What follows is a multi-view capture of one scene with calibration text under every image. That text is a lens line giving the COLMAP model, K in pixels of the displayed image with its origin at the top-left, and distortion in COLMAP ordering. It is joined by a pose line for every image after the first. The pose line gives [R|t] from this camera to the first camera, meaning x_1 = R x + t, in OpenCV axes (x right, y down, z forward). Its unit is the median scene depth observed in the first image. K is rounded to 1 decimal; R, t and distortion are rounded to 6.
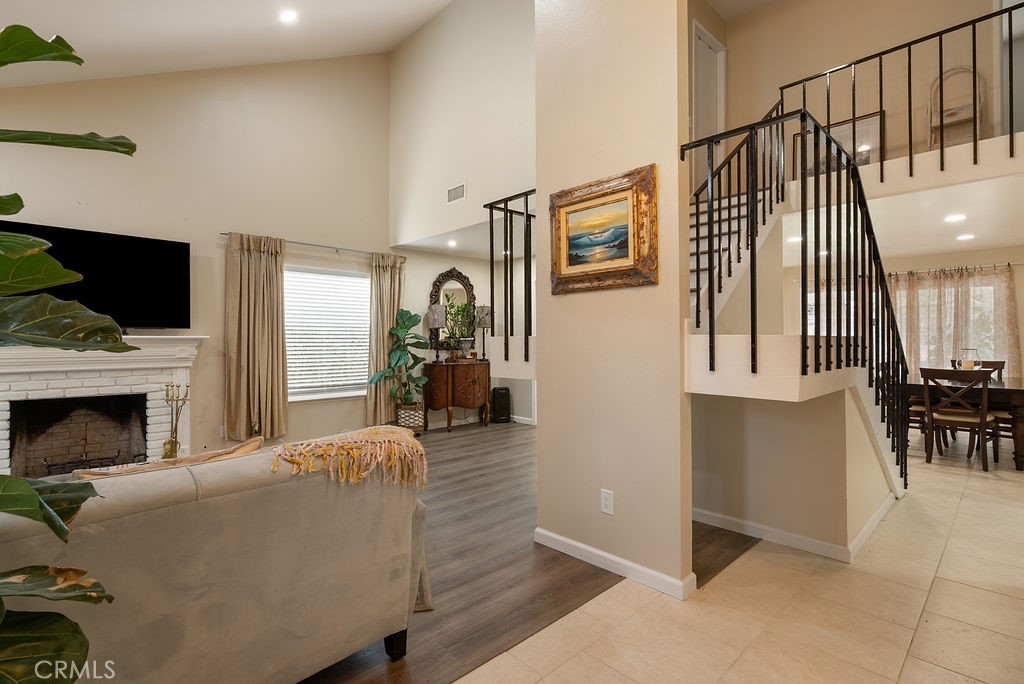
lens RADIAL K [[490.0, 0, 506.2], [0, 490.0, 334.1], [0, 0, 1]] dist [-0.001777, 0.000241]
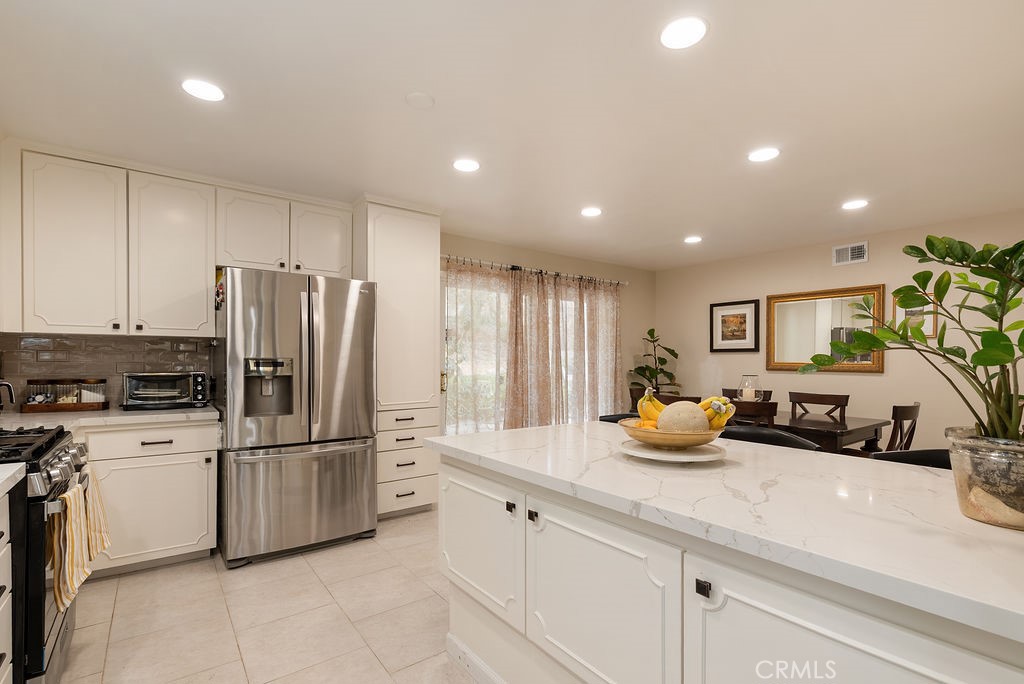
lens RADIAL K [[480.9, 0, 511.6], [0, 480.9, 364.9], [0, 0, 1]] dist [-0.001650, 0.000313]
pose [[0.117652, -0.009267, 0.993012, 0.102529], [-0.011527, 0.999876, 0.010697, 0.010479], [-0.992988, -0.012705, 0.117530, 1.174861]]
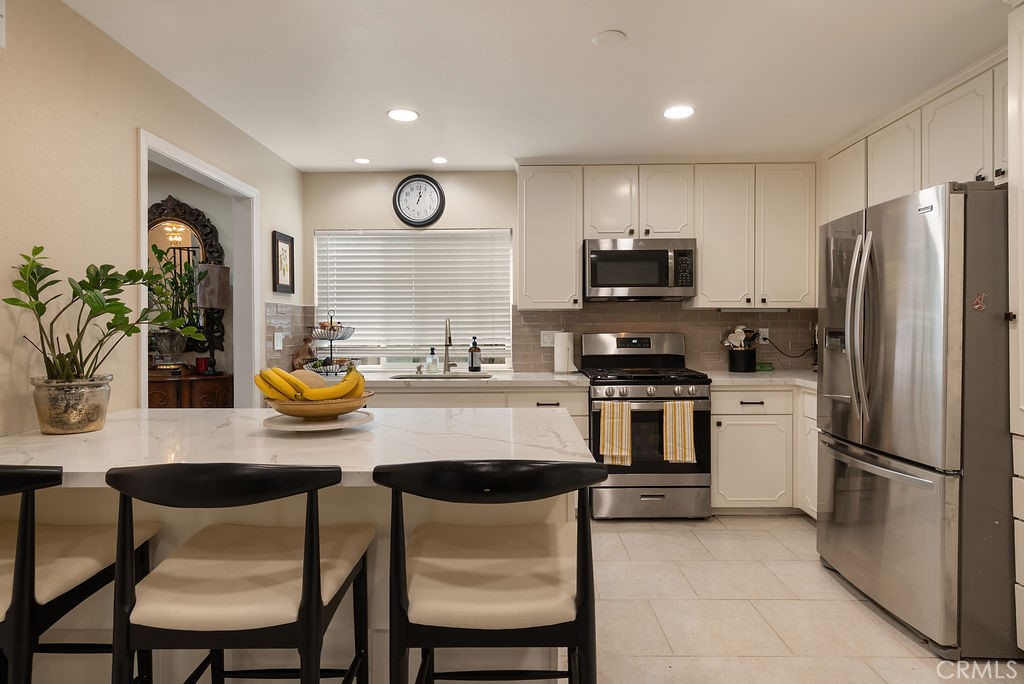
lens RADIAL K [[573.7, 0, 511.4], [0, 573.7, 333.2], [0, 0, 1]] dist [0.001992, 0.000049]
pose [[0.713601, 0.003284, -0.700545, 0.692216], [0.009496, 0.999852, 0.014360, 0.007278], [0.700488, -0.016899, 0.713464, 0.957699]]
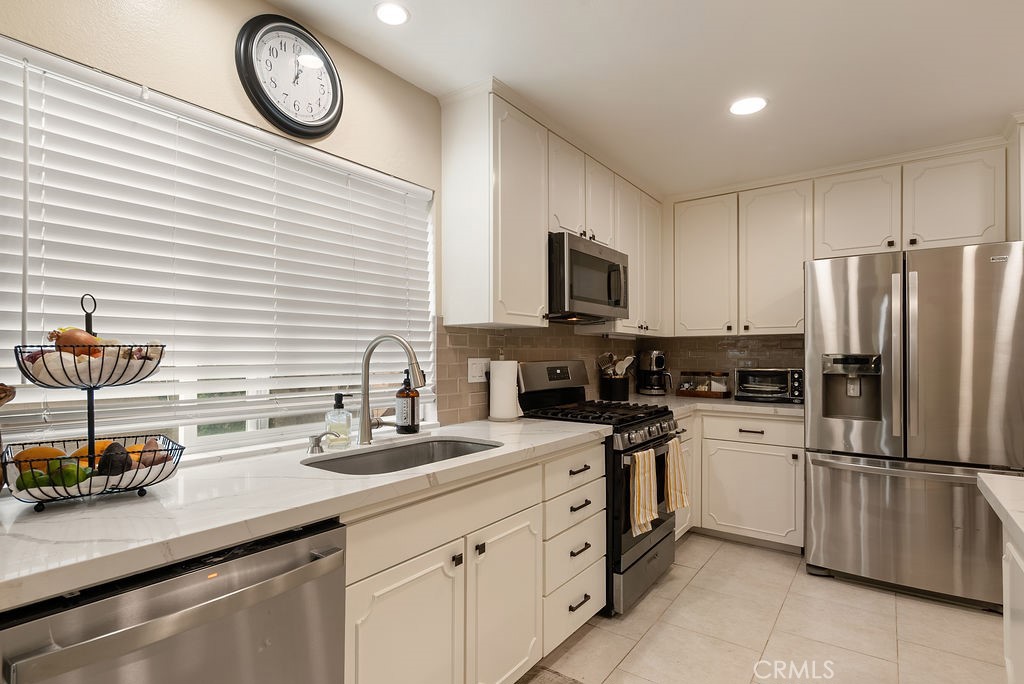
lens RADIAL K [[518.3, 0, 512.0], [0, 518.3, 352.4], [0, 0, 1]] dist [0.000553, 0.000913]
pose [[0.982850, 0.000880, 0.184404, 0.169656], [-0.001350, 0.999996, 0.002422, 0.009082], [-0.184401, -0.002629, 0.982847, 1.073261]]
